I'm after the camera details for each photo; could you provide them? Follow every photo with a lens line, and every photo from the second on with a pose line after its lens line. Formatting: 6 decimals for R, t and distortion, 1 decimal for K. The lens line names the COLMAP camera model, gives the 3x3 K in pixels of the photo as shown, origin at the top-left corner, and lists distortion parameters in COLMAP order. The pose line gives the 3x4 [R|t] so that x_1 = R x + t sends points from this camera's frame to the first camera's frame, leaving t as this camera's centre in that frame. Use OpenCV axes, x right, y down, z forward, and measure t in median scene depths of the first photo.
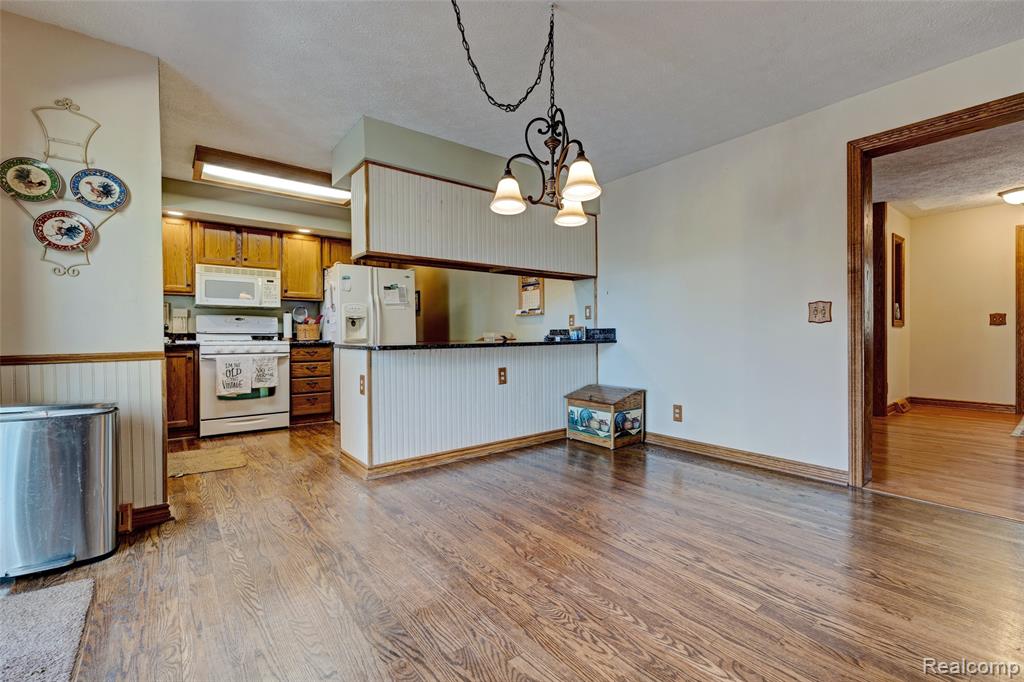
lens RADIAL K [[441.6, 0, 510.6], [0, 441.6, 340.5], [0, 0, 1]] dist [-0.001140, 0.000146]
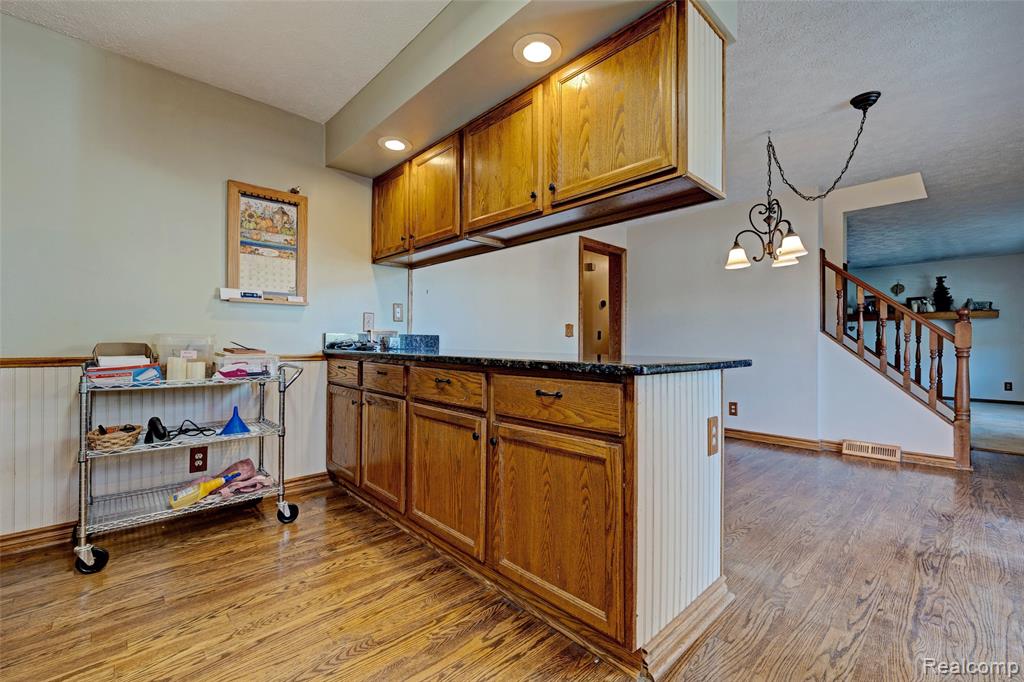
lens RADIAL K [[441.6, 0, 501.8], [0, 441.6, 339.7], [0, 0, 1]] dist [-0.001140, 0.000146]
pose [[-0.095184, 0.013670, 0.995366, -0.550659], [0.004222, 0.999902, -0.013329, -0.006779], [-0.995451, 0.002934, -0.095232, 0.850767]]
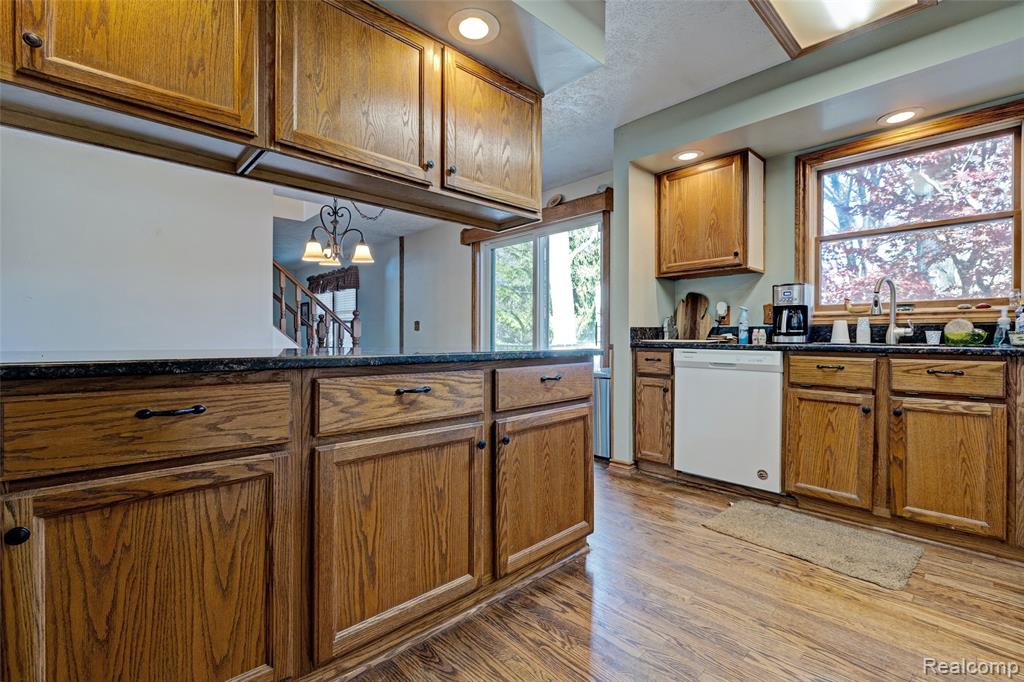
lens RADIAL K [[441.6, 0, 526.7], [0, 441.6, 342.1], [0, 0, 1]] dist [-0.001140, 0.000146]
pose [[-0.992560, 0.009470, -0.121385, -0.178307], [0.006253, 0.999620, 0.026861, -0.012280], [0.121593, 0.025902, -0.992242, 1.148763]]
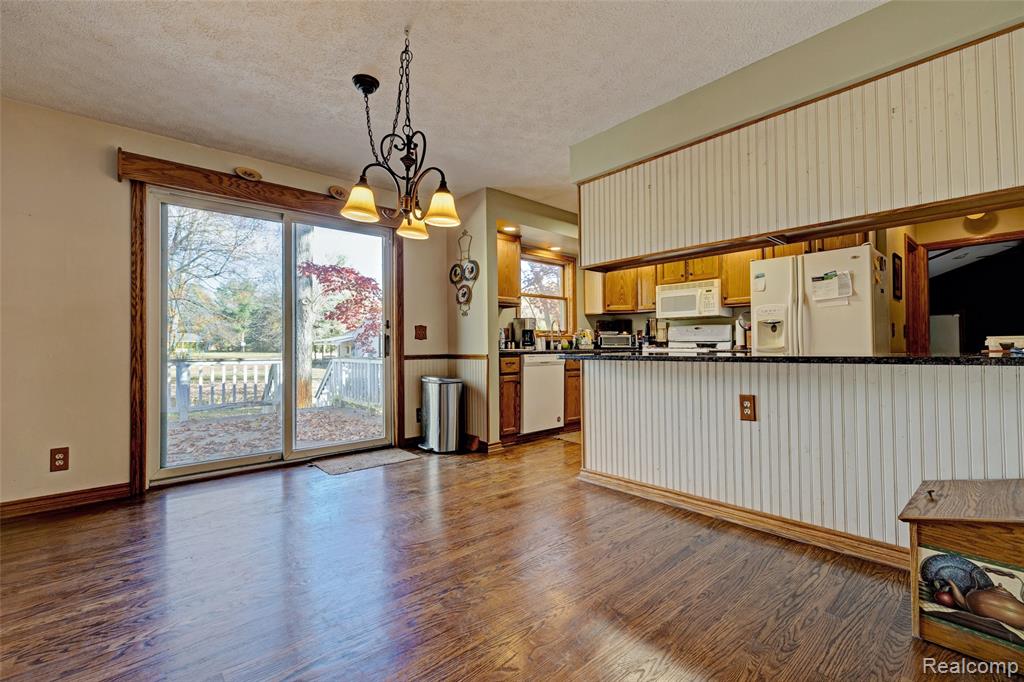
lens RADIAL K [[441.6, 0, 512.1], [0, 441.6, 337.7], [0, 0, 1]] dist [-0.001140, 0.000146]
pose [[0.062918, -0.012639, -0.997939, 0.475645], [-0.003707, 0.999910, -0.012897, -0.009271], [0.998012, 0.004511, 0.062865, 0.490443]]
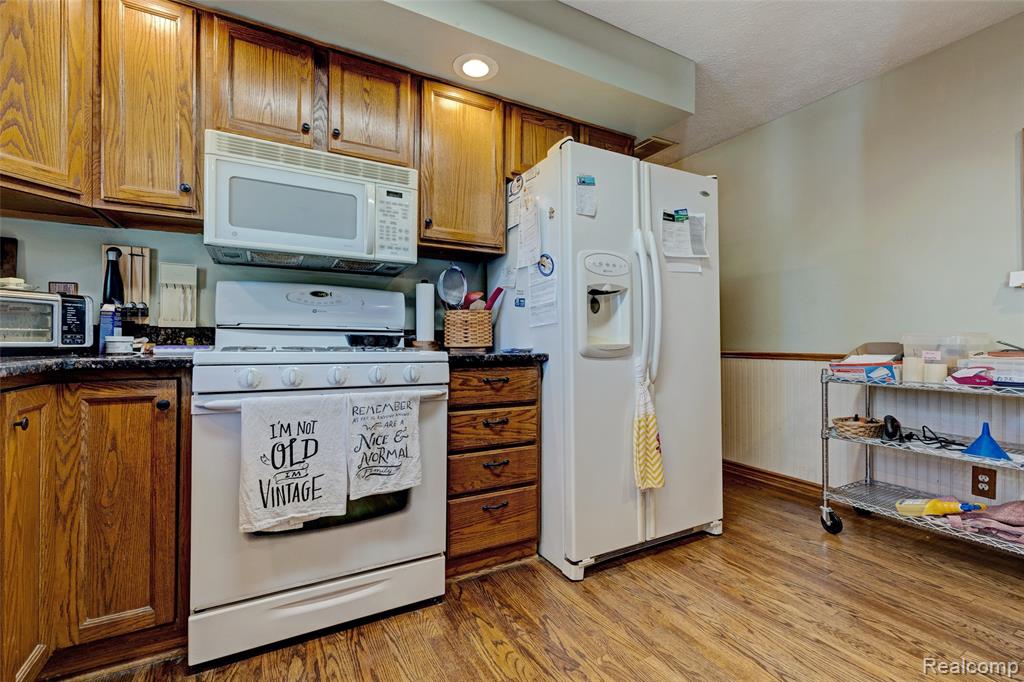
lens RADIAL K [[441.6, 0, 510.0], [0, 441.6, 340.5], [0, 0, 1]] dist [-0.001140, 0.000146]
pose [[0.986787, 0.009845, -0.161724, -0.394531], [-0.011595, 0.999884, -0.009878, -0.004080], [0.161608, 0.011623, 0.986787, 0.659340]]
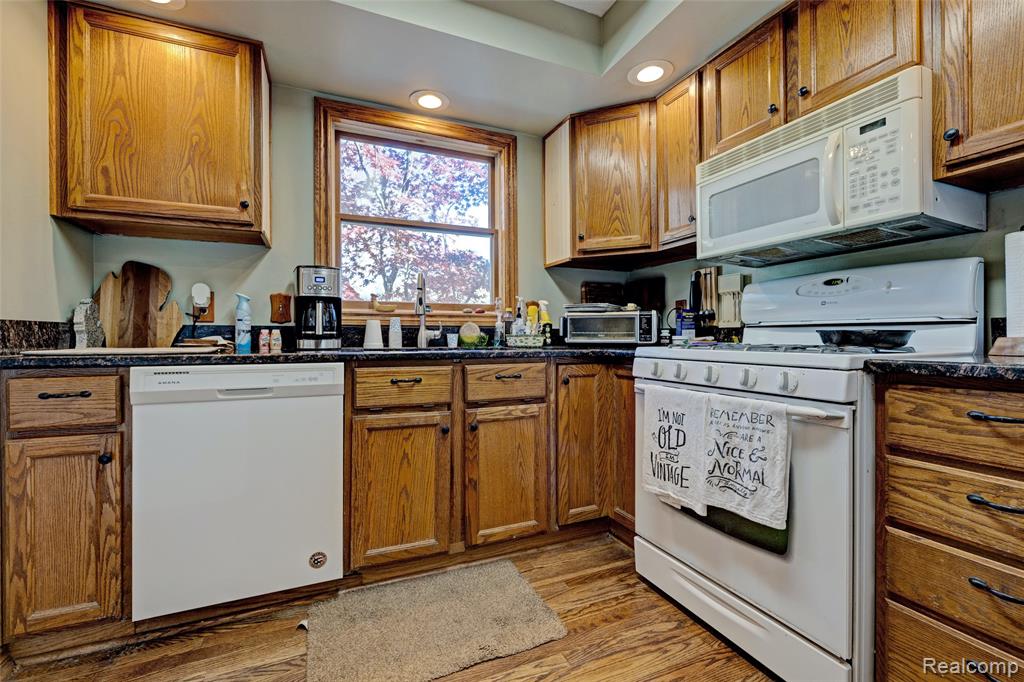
lens RADIAL K [[441.6, 0, 507.8], [0, 441.6, 339.0], [0, 0, 1]] dist [-0.001140, 0.000146]
pose [[-0.254971, 0.008760, -0.966909, -0.237555], [-0.003222, 0.999946, 0.009909, -0.007800], [0.966943, 0.005642, -0.254929, 0.884628]]
